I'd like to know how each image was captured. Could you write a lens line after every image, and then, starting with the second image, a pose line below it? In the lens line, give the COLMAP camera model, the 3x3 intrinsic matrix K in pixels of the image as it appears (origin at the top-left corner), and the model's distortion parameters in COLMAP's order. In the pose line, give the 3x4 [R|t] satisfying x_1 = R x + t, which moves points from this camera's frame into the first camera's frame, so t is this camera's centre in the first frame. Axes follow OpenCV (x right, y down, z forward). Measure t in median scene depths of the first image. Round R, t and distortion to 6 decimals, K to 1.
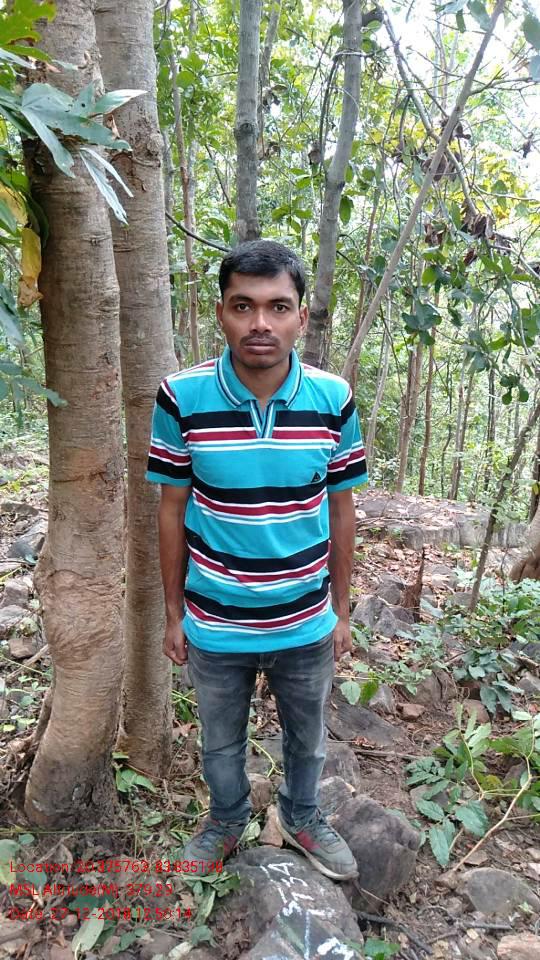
lens RADIAL K [[708.8, 0, 264.2], [0, 708.8, 475.1], [0, 0, 1]] dist [0.027834, -0.029230]
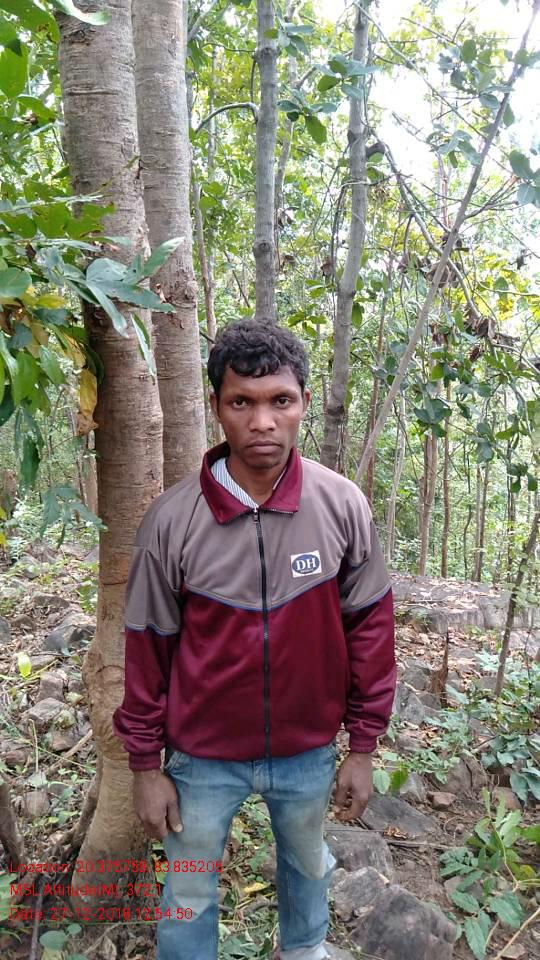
lens RADIAL K [[708.8, 0, 266.4], [0, 708.8, 474.5], [0, 0, 1]] dist [0.027834, -0.029230]
pose [[0.999390, -0.025764, -0.023587, -0.004883], [0.022864, 0.993001, -0.115871, -0.012592], [0.026408, 0.115261, 0.992984, -0.055097]]
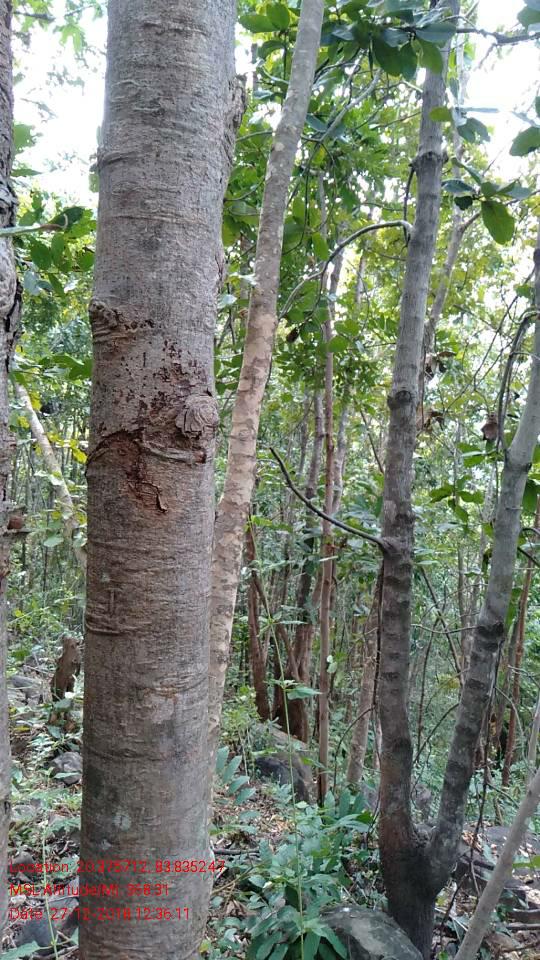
lens RADIAL K [[708.8, 0, 260.2], [0, 708.8, 484.9], [0, 0, 1]] dist [0.027834, -0.029230]
pose [[0.975300, 0.057393, -0.213299, -0.006763], [-0.123015, 0.943173, -0.308695, -0.135827], [0.183461, 0.327309, 0.926936, 0.283070]]
